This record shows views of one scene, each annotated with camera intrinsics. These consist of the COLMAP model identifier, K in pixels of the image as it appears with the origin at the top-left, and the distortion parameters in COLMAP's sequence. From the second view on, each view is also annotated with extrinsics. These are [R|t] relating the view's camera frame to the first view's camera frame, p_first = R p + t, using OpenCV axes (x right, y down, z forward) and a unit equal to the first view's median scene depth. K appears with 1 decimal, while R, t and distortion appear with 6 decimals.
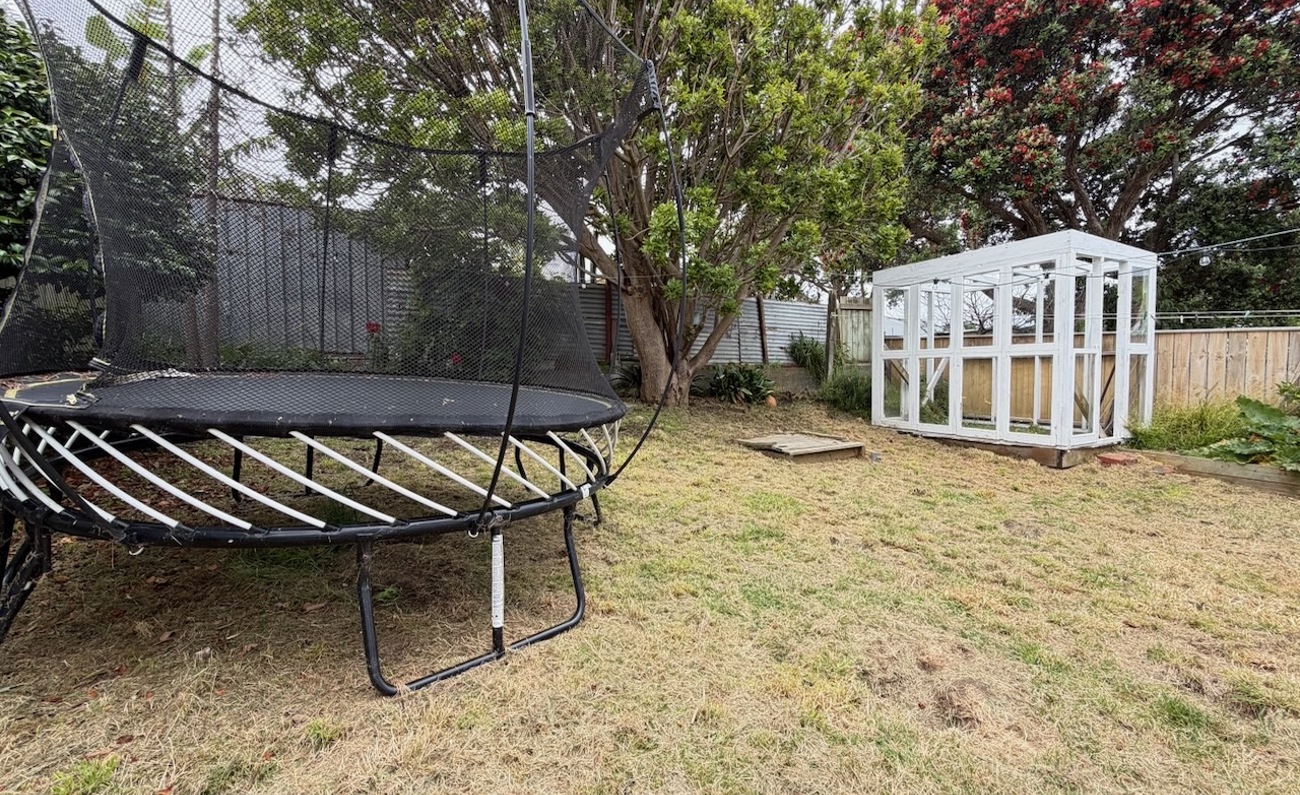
lens RADIAL K [[516.6, 0, 651.0], [0, 516.6, 395.5], [0, 0, 1]] dist [0.000860, -0.000093]
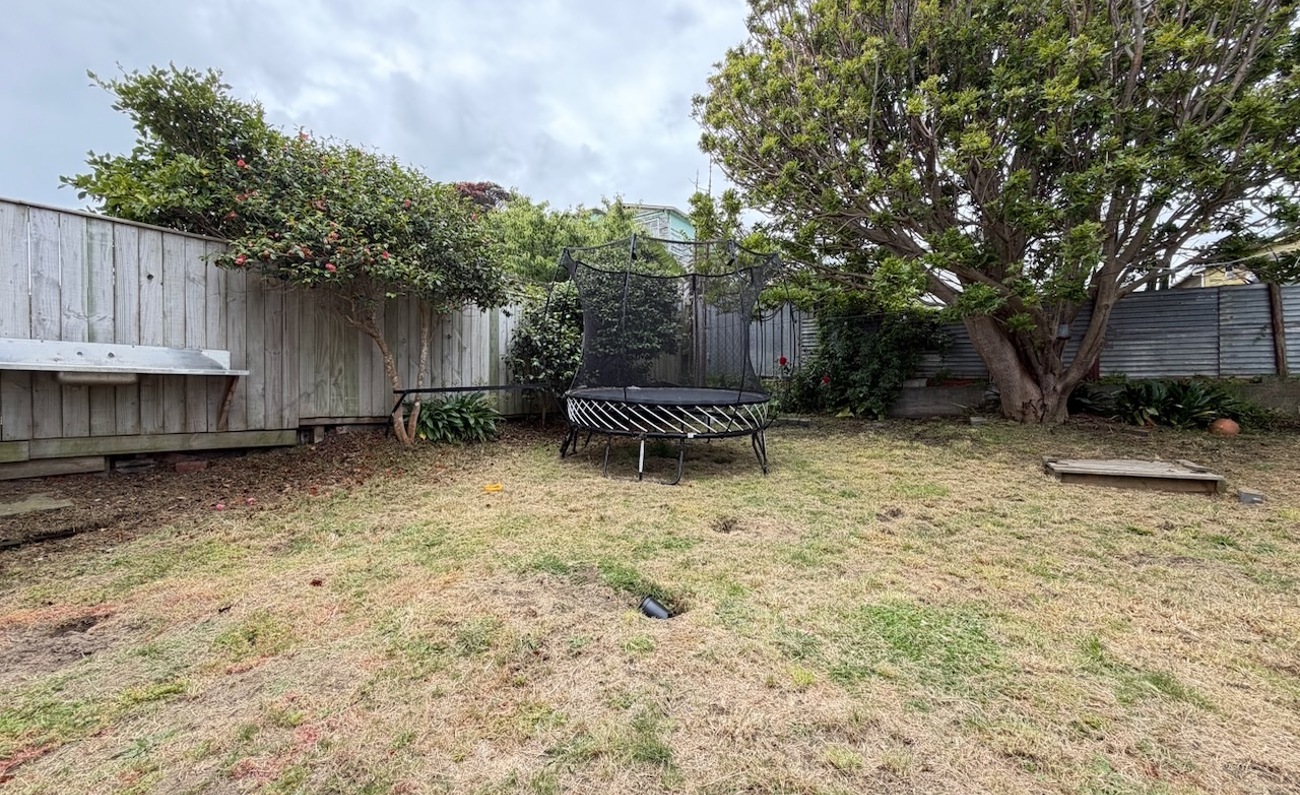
lens RADIAL K [[516.6, 0, 651.0], [0, 516.6, 395.5], [0, 0, 1]] dist [0.000860, -0.000093]
pose [[0.524672, -0.001011, -0.851304, 0.486627], [-0.040463, 0.998839, -0.026124, 0.022670], [0.850342, 0.048153, 0.524023, -0.101755]]
